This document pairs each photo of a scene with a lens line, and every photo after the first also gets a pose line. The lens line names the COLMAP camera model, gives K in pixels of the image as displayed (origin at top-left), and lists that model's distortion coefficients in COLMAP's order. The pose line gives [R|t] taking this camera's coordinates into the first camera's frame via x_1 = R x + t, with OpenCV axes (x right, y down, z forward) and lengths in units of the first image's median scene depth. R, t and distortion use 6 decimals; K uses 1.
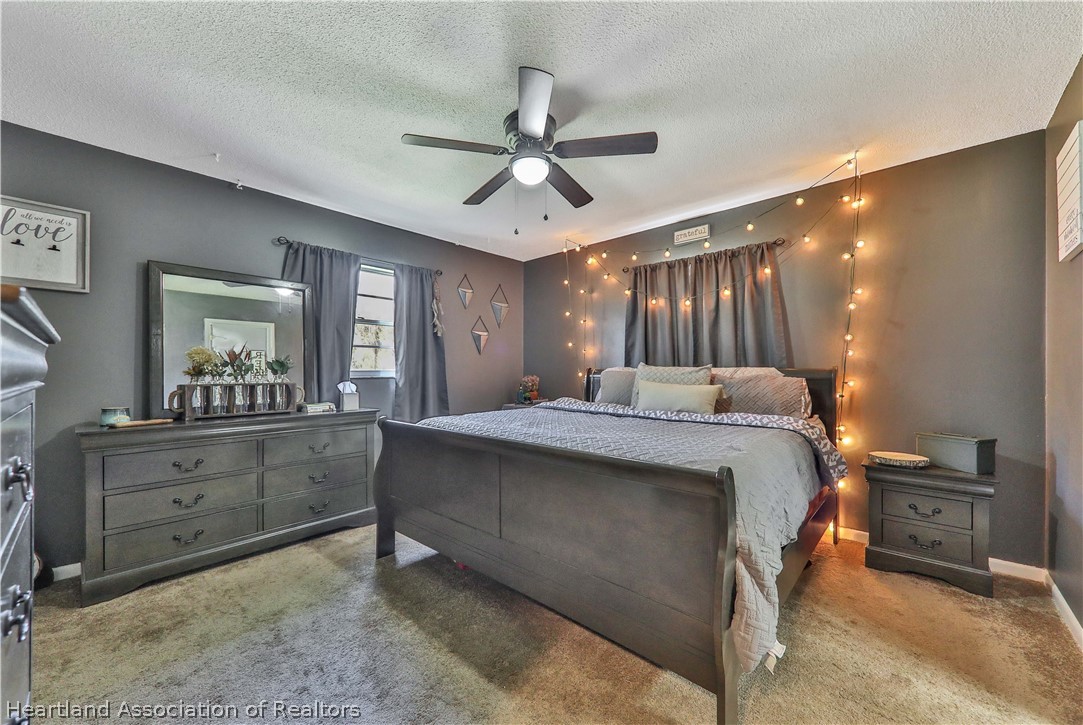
lens RADIAL K [[405.3, 0, 536.8], [0, 405.3, 368.2], [0, 0, 1]] dist [0.000676, -0.000040]
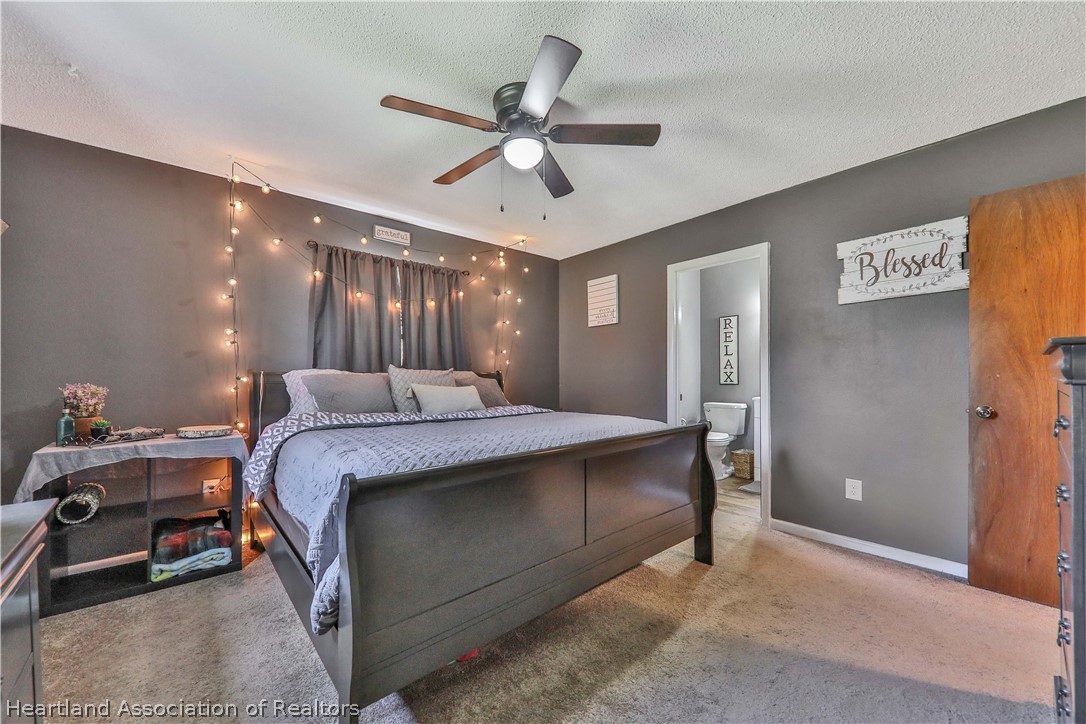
lens RADIAL K [[413.9, 0, 542.4], [0, 413.9, 373.8], [0, 0, 1]] dist [0.000062, 0.000049]
pose [[0.107332, 0.003096, 0.994218, -0.596645], [-0.003506, 0.999990, -0.002736, 0.007756], [-0.994217, -0.003192, 0.107342, 0.548685]]
